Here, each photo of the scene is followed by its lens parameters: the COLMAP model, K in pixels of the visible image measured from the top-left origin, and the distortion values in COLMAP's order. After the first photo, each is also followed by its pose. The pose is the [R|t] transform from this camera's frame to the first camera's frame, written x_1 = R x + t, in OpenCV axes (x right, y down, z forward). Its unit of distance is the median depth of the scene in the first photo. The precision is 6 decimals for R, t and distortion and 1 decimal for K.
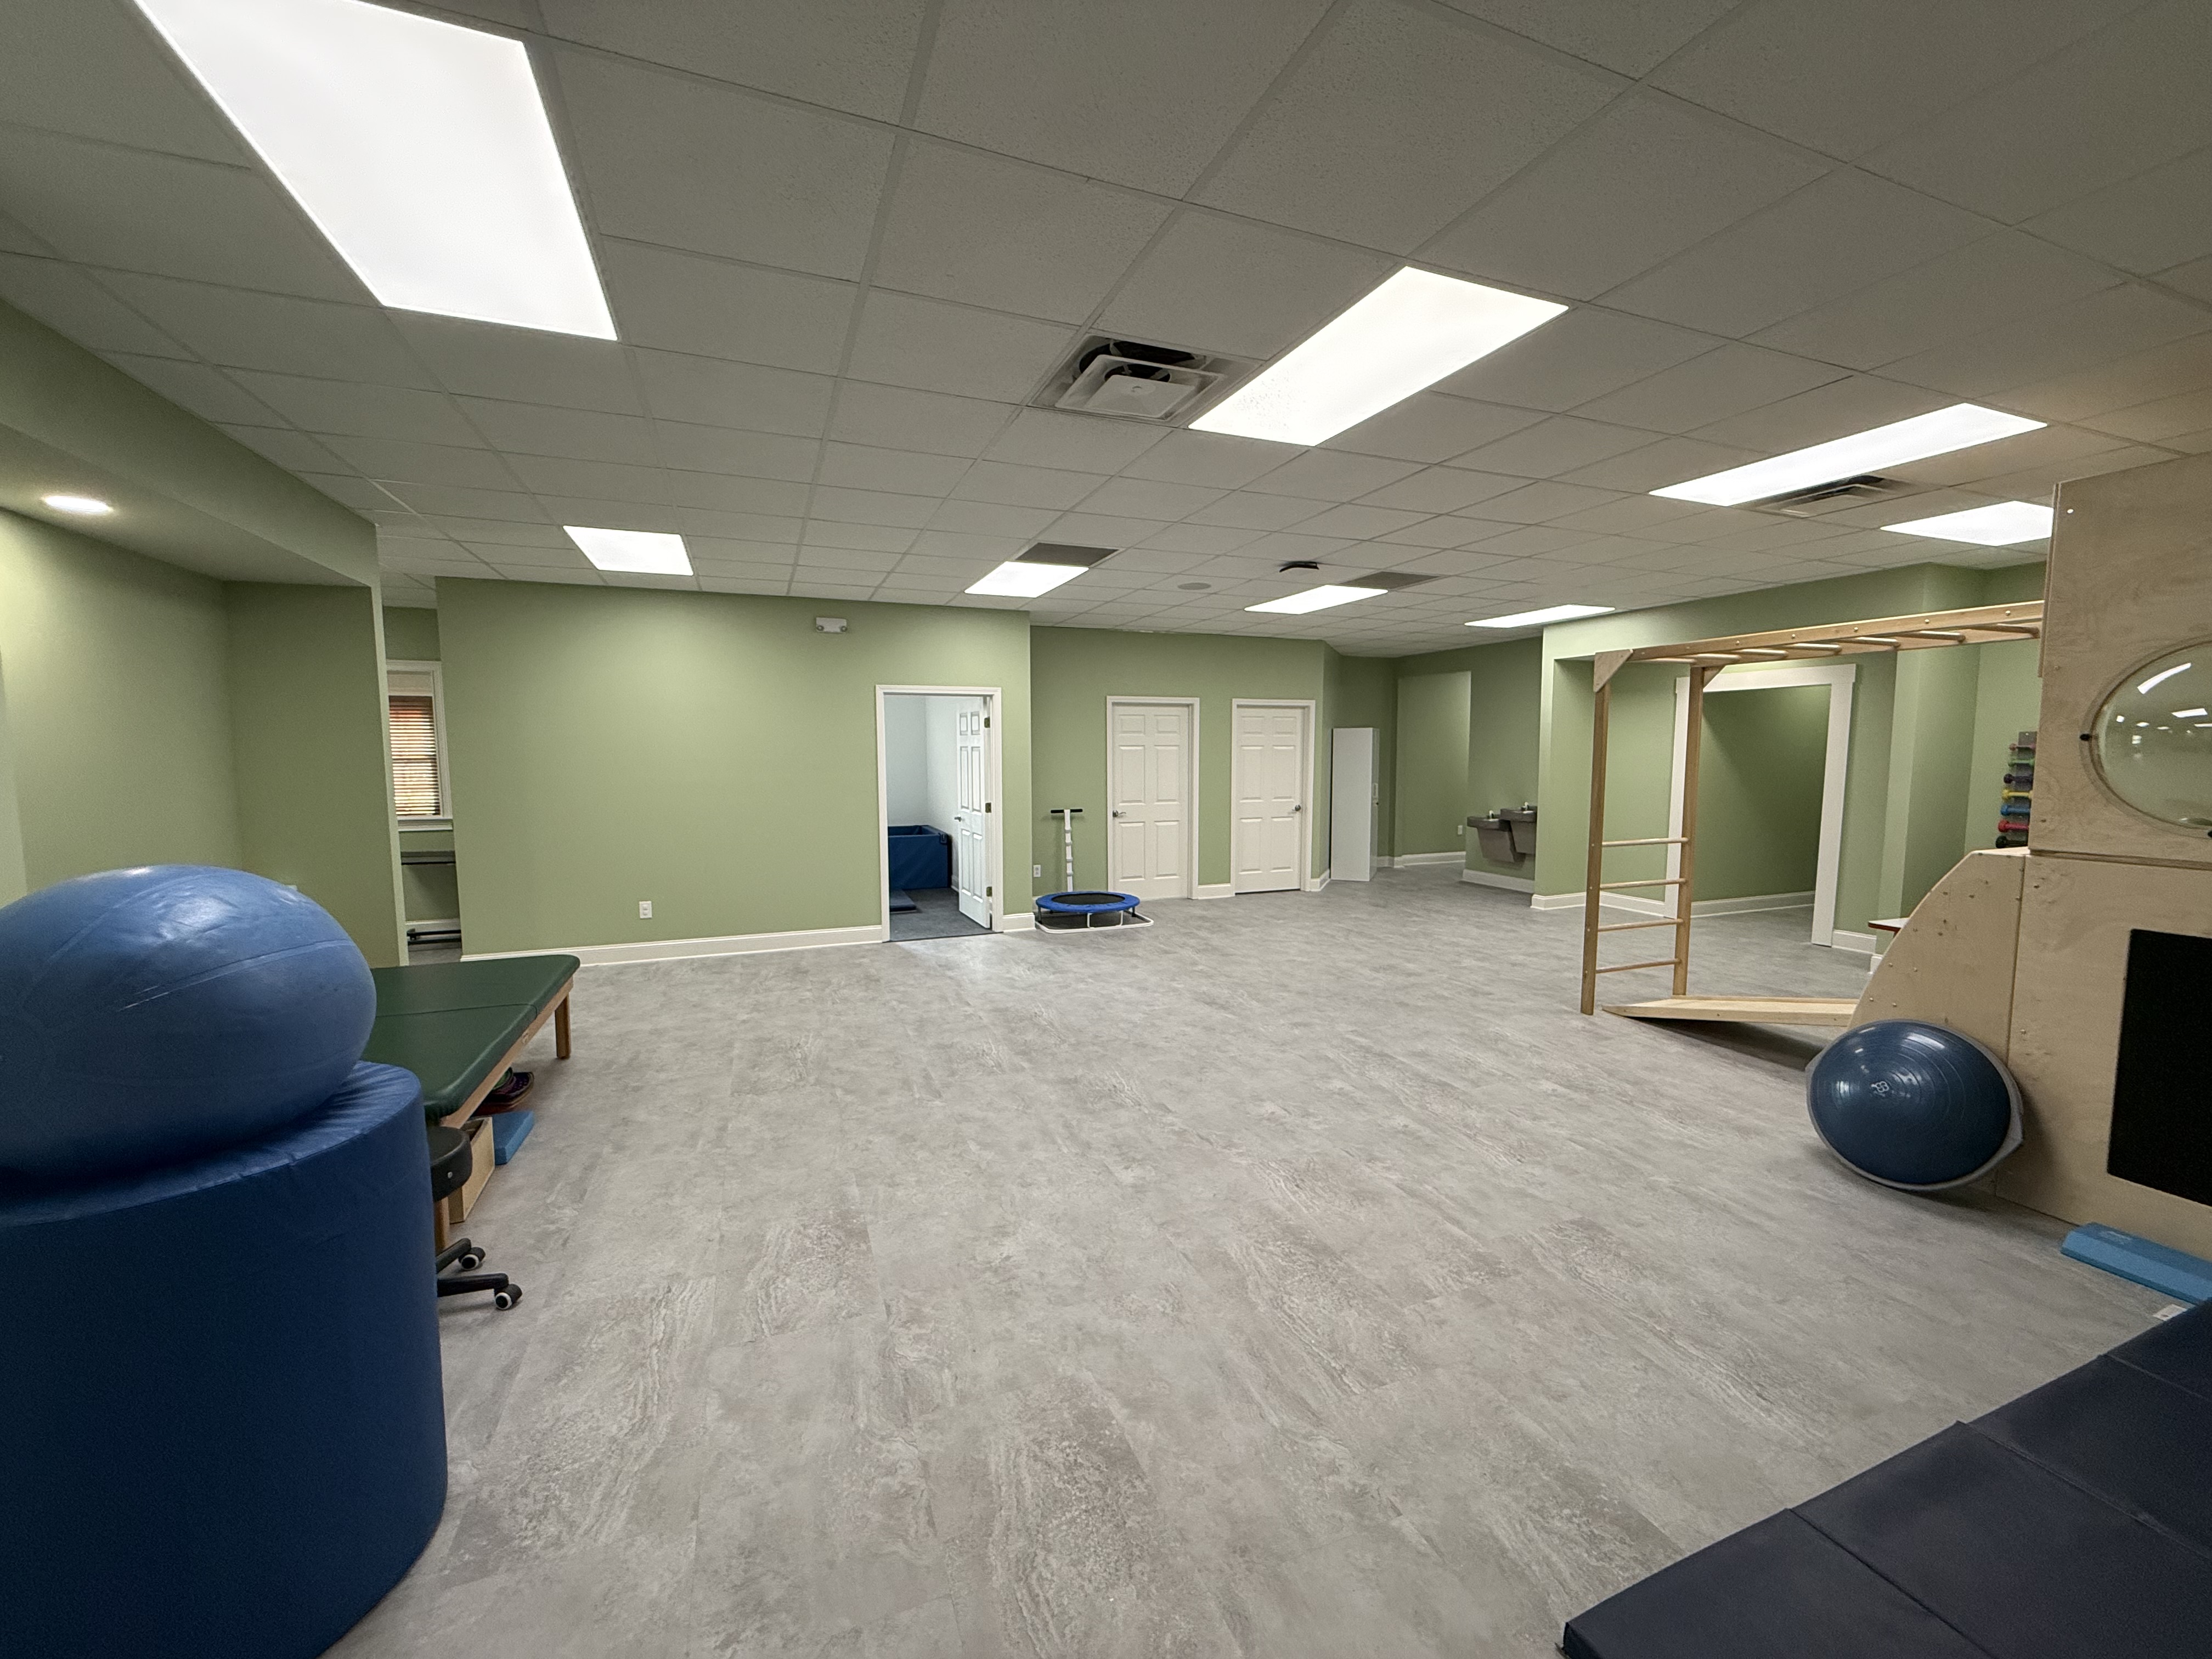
lens RADIAL K [[877.5, 0, 1102.9], [0, 877.5, 830.7], [0, 0, 1]] dist [0.000439, -0.000536]
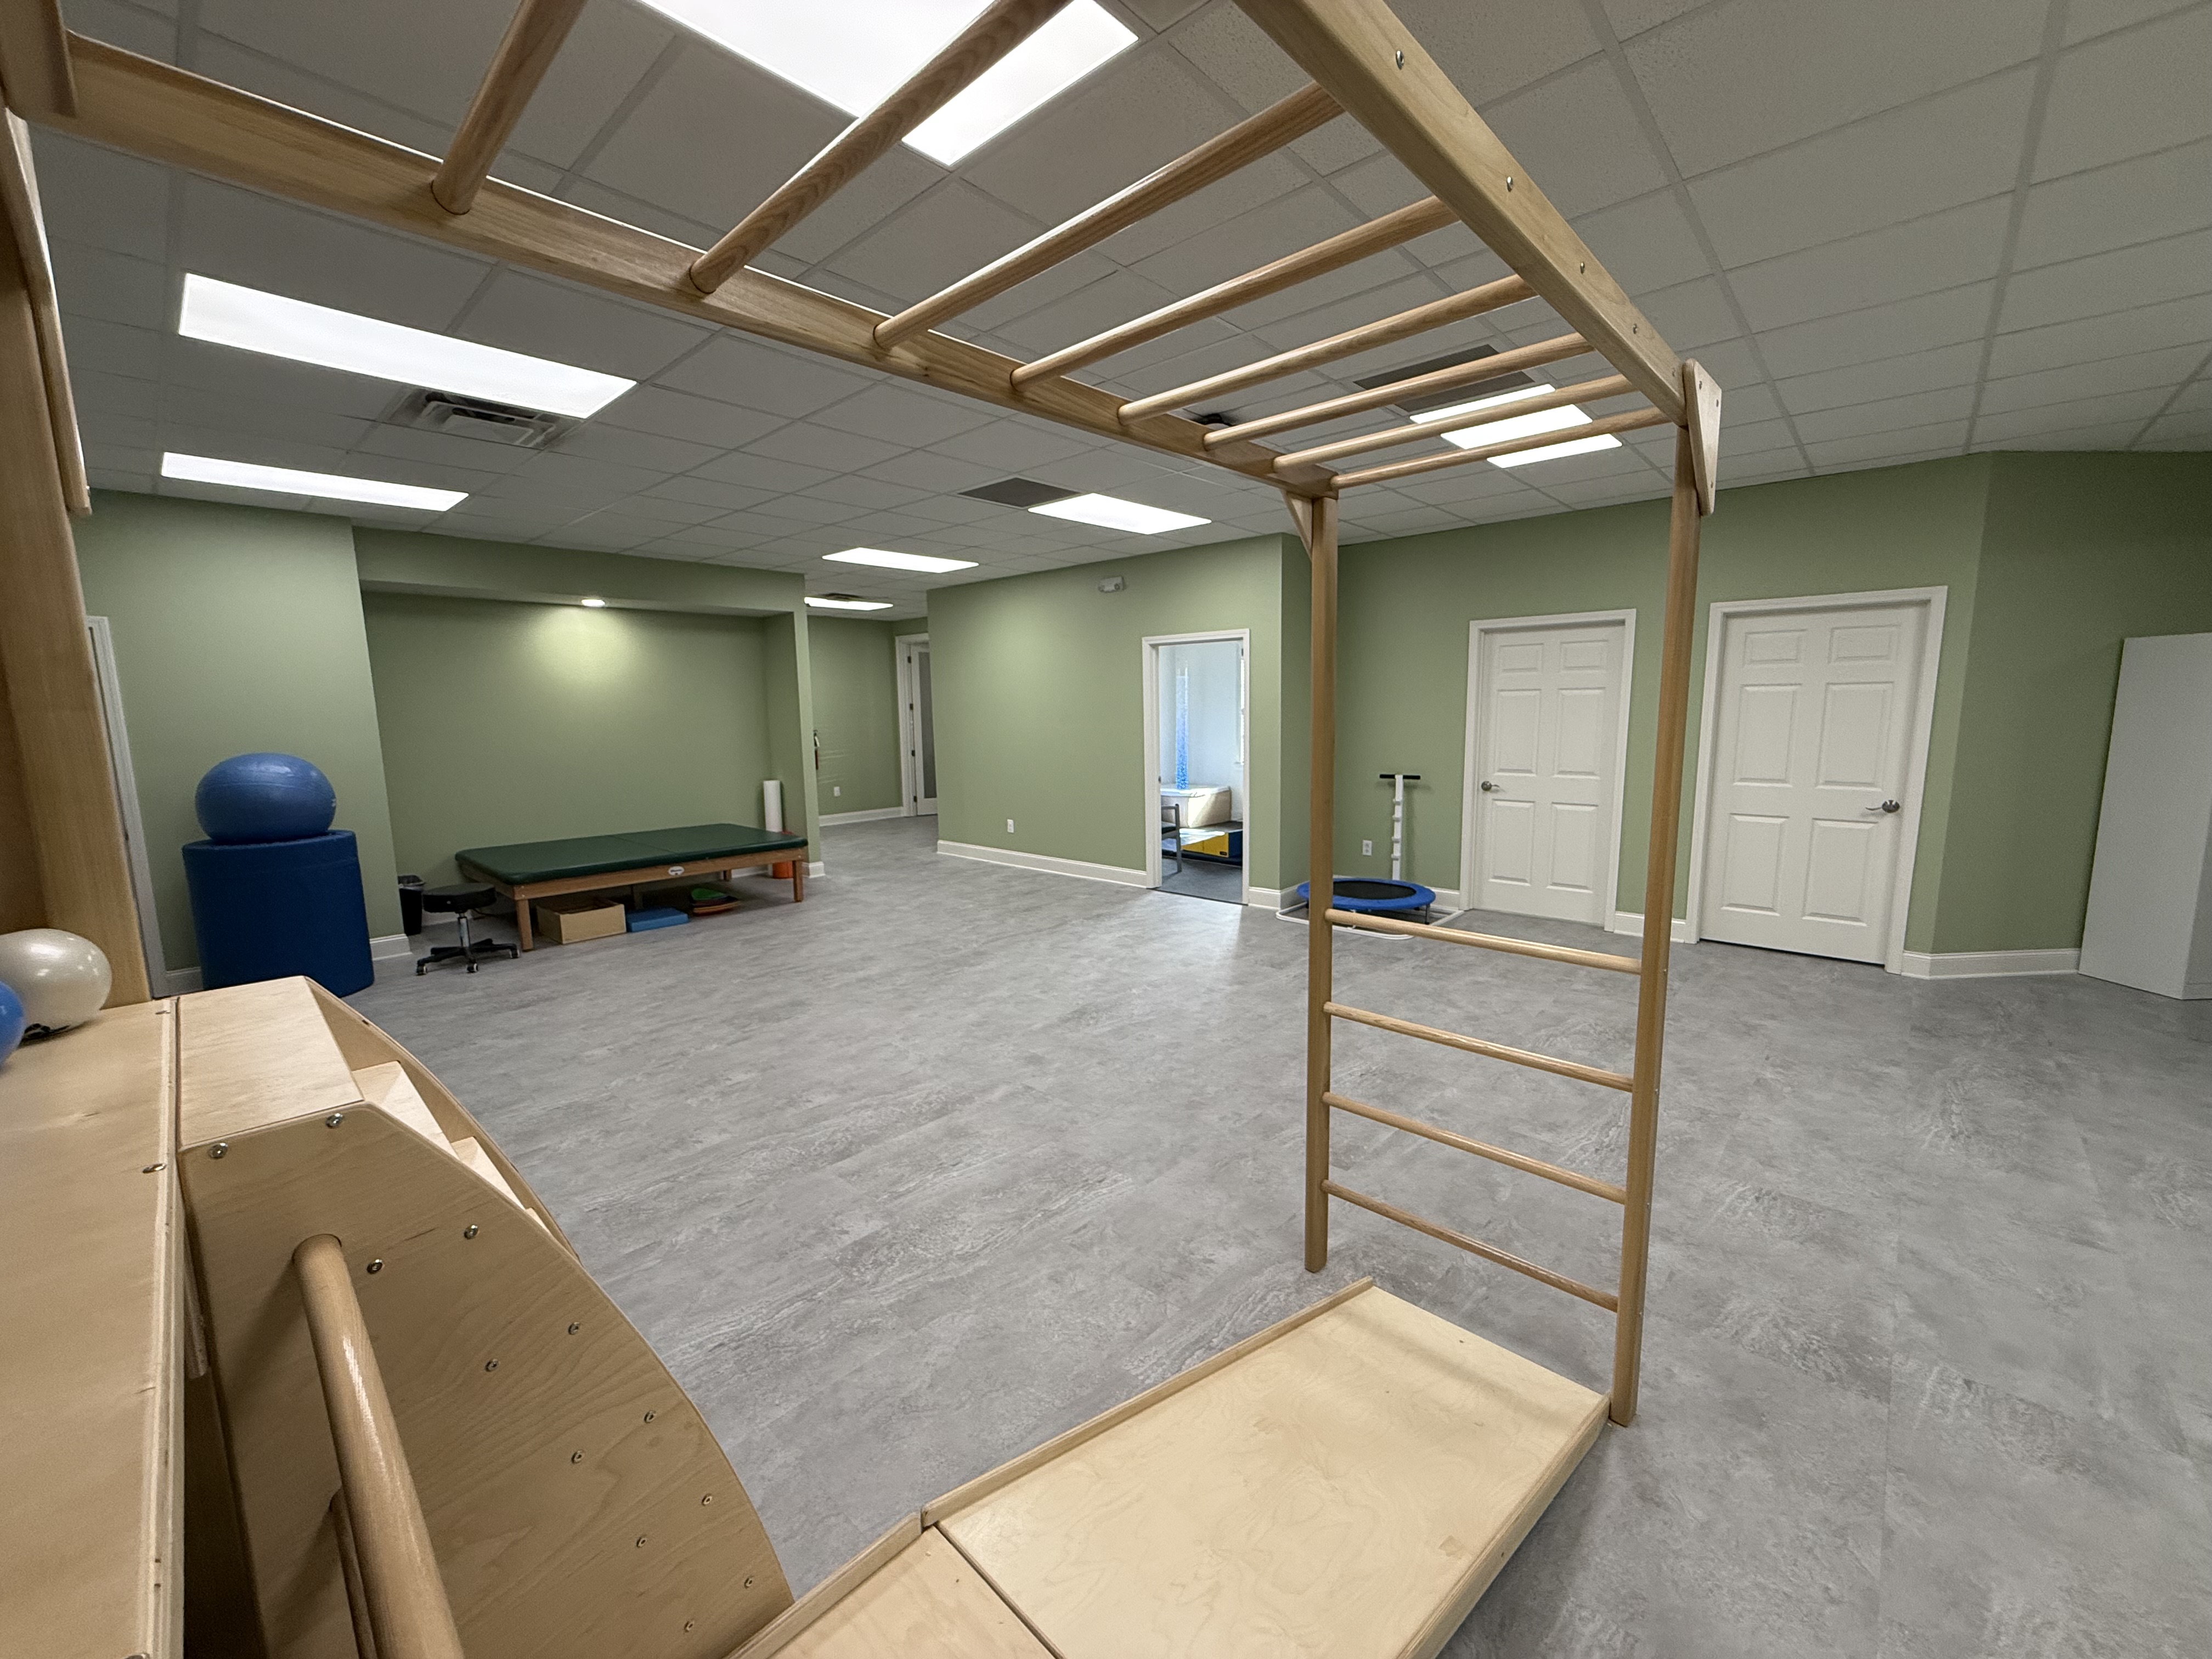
lens RADIAL K [[877.5, 0, 1097.9], [0, 877.5, 834.5], [0, 0, 1]] dist [0.000439, -0.000536]
pose [[0.430890, 0.128265, -0.893243, 0.970280], [-0.068368, 0.991642, 0.109415, -0.068913], [0.899811, 0.013923, 0.436058, 0.750932]]
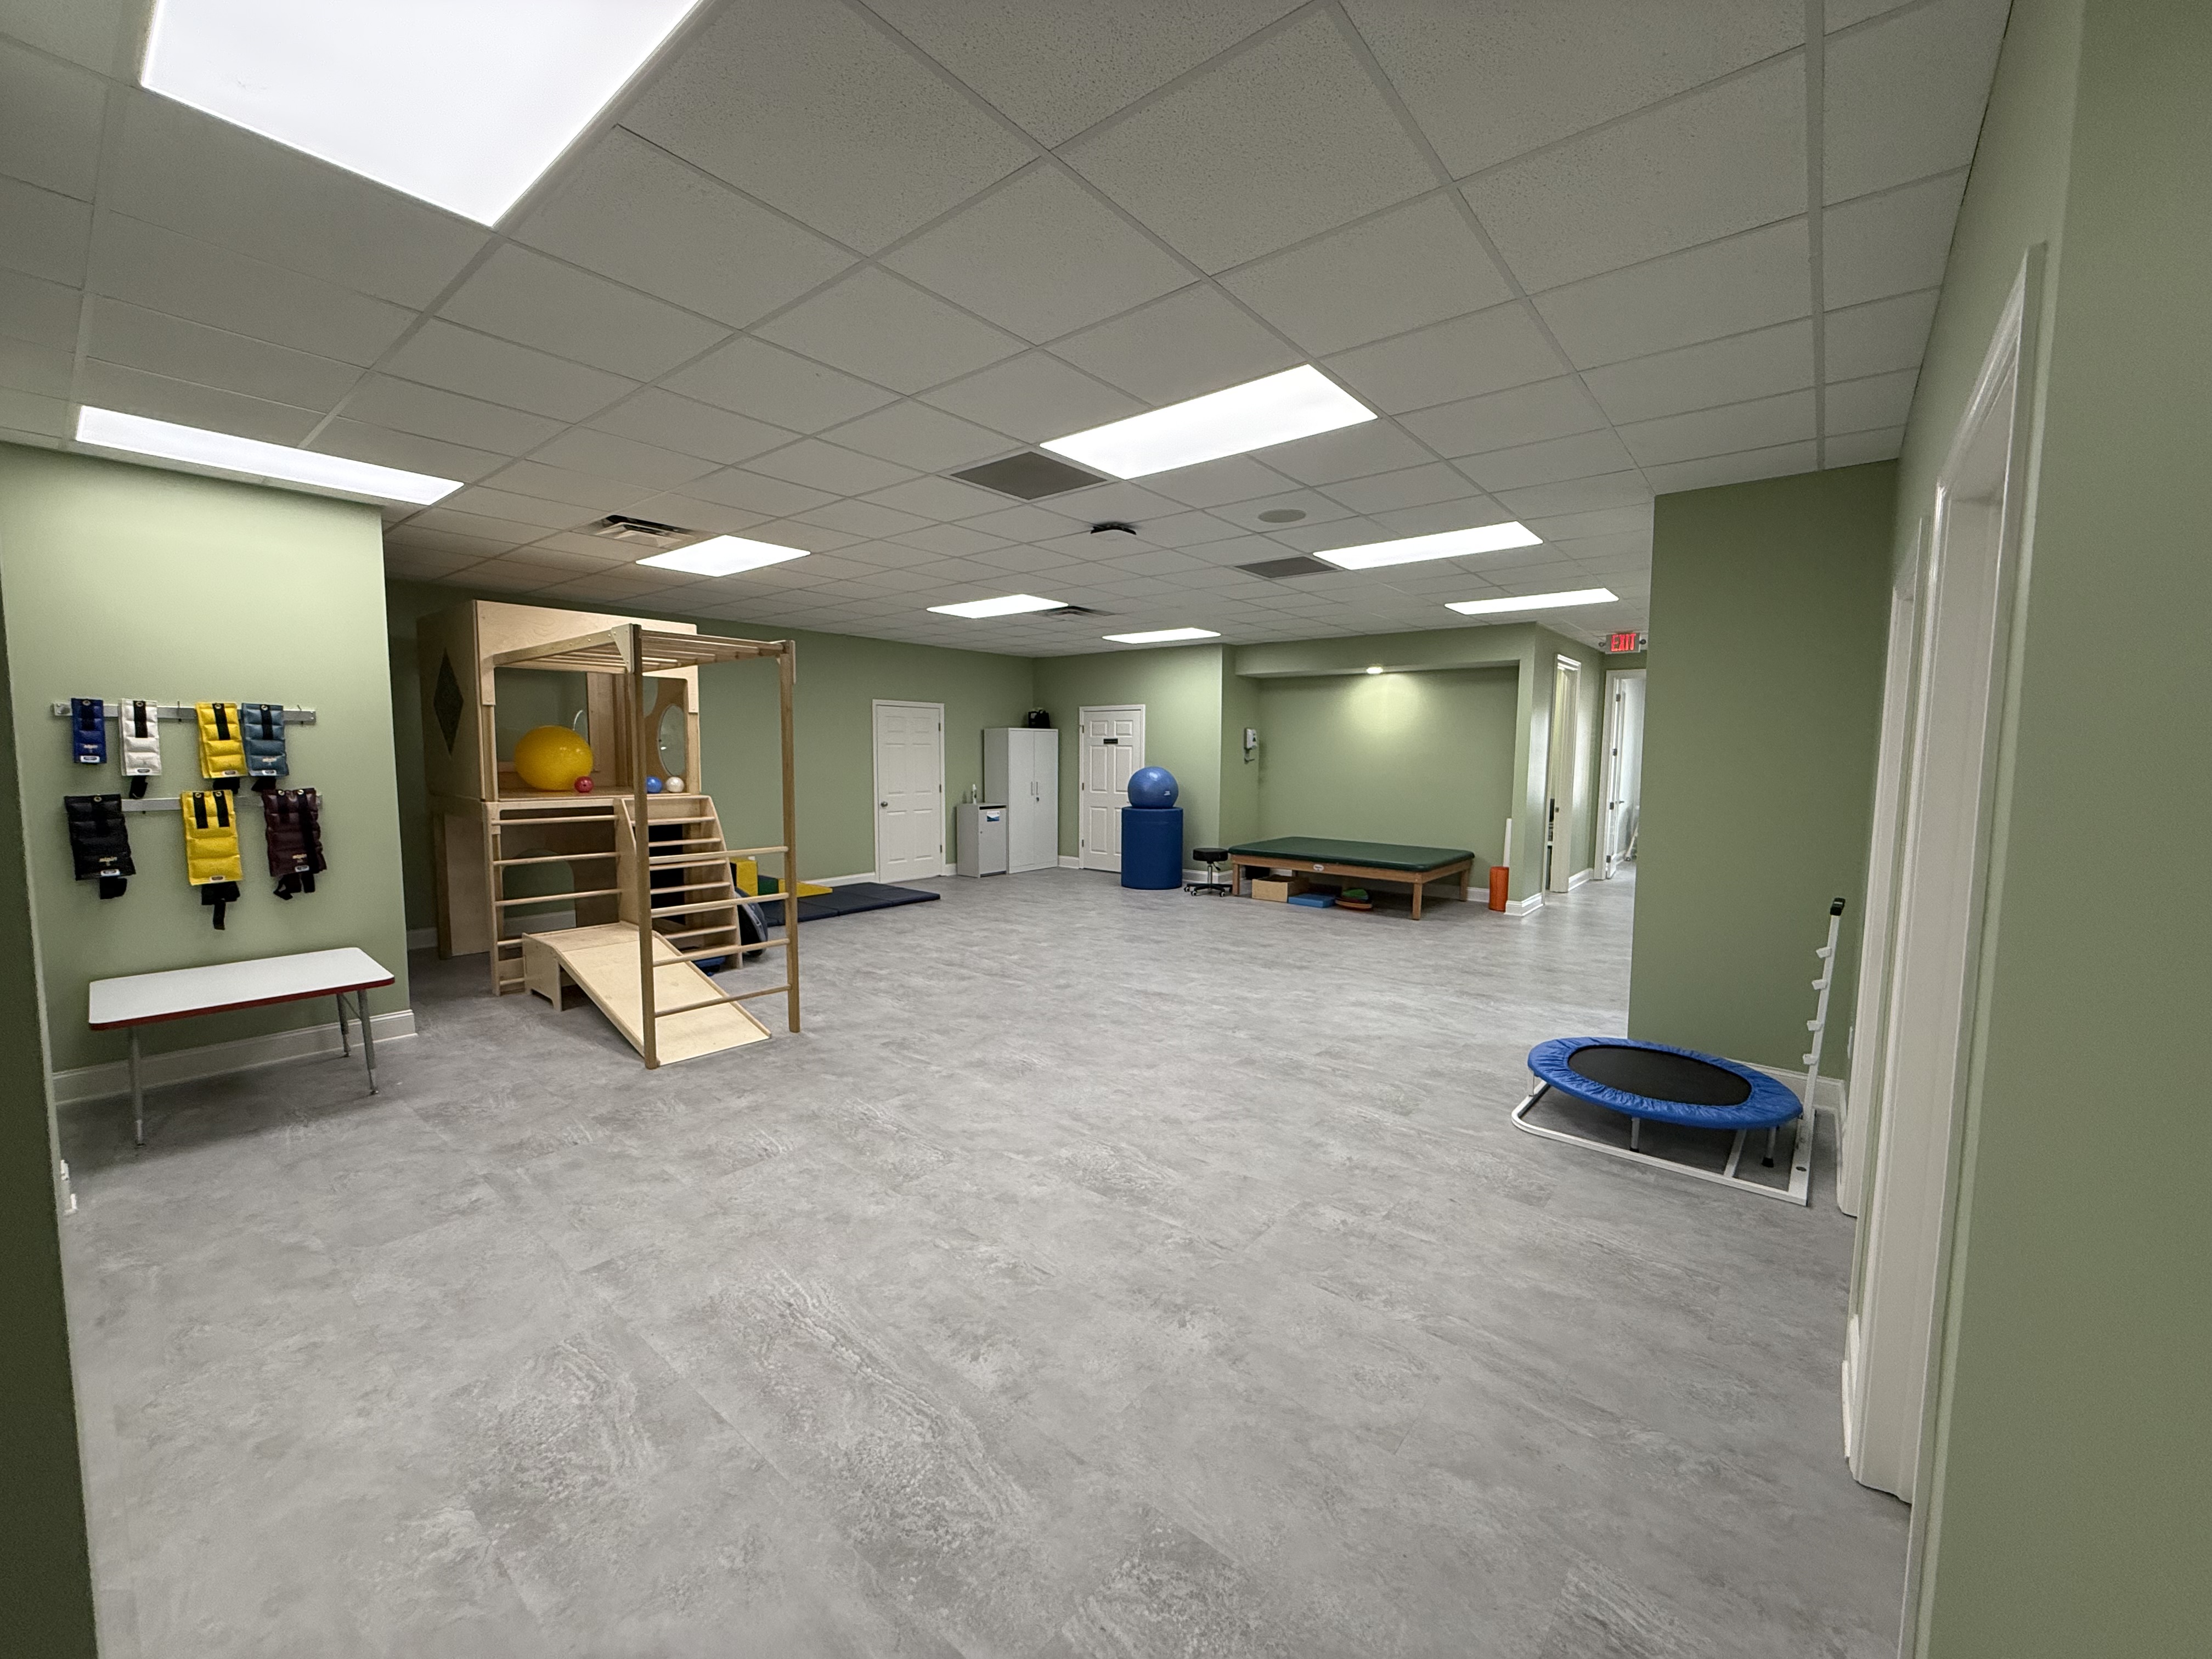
lens RADIAL K [[877.5, 0, 1104.2], [0, 877.5, 825.4], [0, 0, 1]] dist [0.000439, -0.000536]
pose [[-0.874757, 0.038906, -0.482998, 0.768286], [-0.048406, 0.984770, 0.166991, -0.191938], [0.482138, 0.169456, -0.859551, 2.091654]]
